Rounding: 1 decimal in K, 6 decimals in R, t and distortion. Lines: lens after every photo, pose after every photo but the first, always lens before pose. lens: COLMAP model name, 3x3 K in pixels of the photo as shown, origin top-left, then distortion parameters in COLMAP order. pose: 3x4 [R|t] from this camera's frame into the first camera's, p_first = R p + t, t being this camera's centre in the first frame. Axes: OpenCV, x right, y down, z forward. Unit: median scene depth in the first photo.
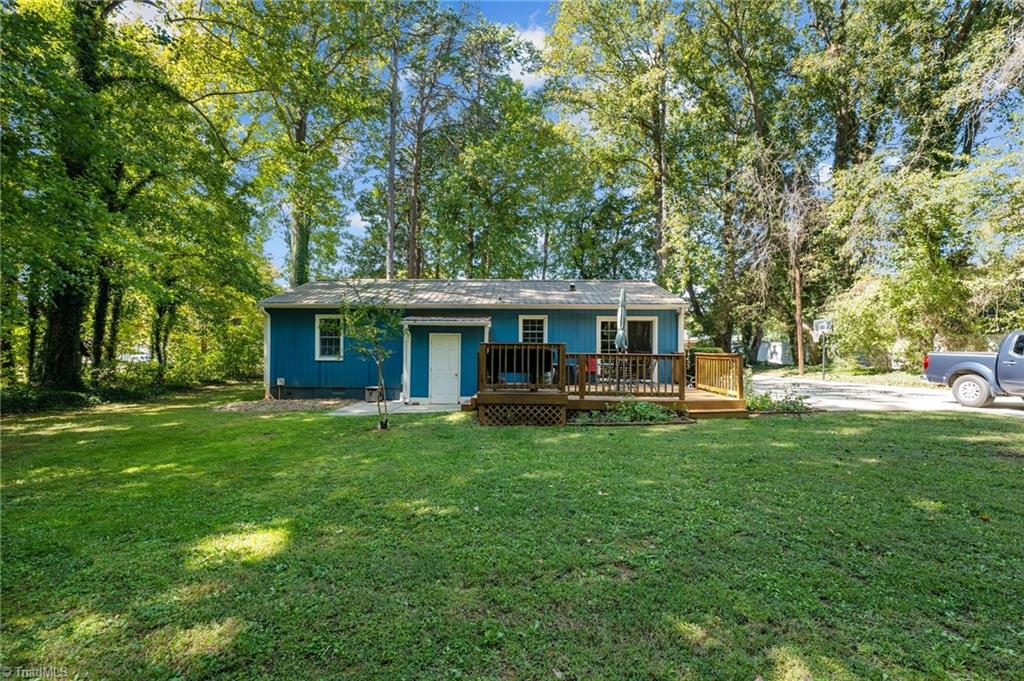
lens RADIAL K [[422.1, 0, 509.4], [0, 422.1, 353.0], [0, 0, 1]] dist [0.000963, 0.000100]
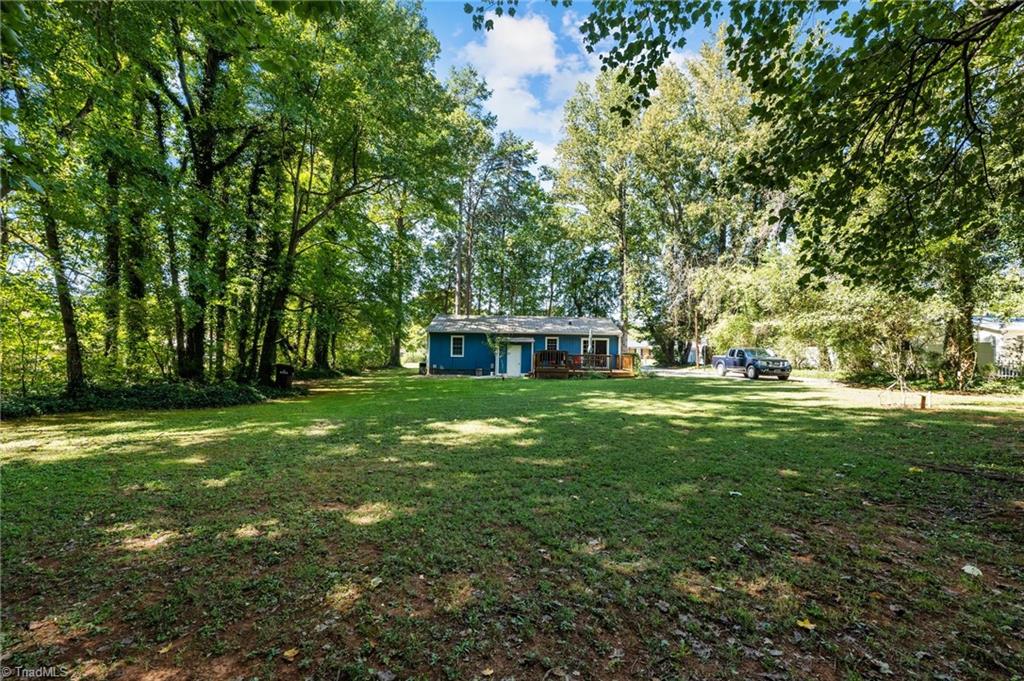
lens RADIAL K [[422.1, 0, 509.4], [0, 422.1, 353.0], [0, 0, 1]] dist [0.000963, 0.000100]
pose [[0.999790, 0.011150, 0.017202, -0.201044], [-0.010995, 0.999899, -0.009035, 0.014548], [-0.017301, 0.008844, 0.999811, -1.174187]]
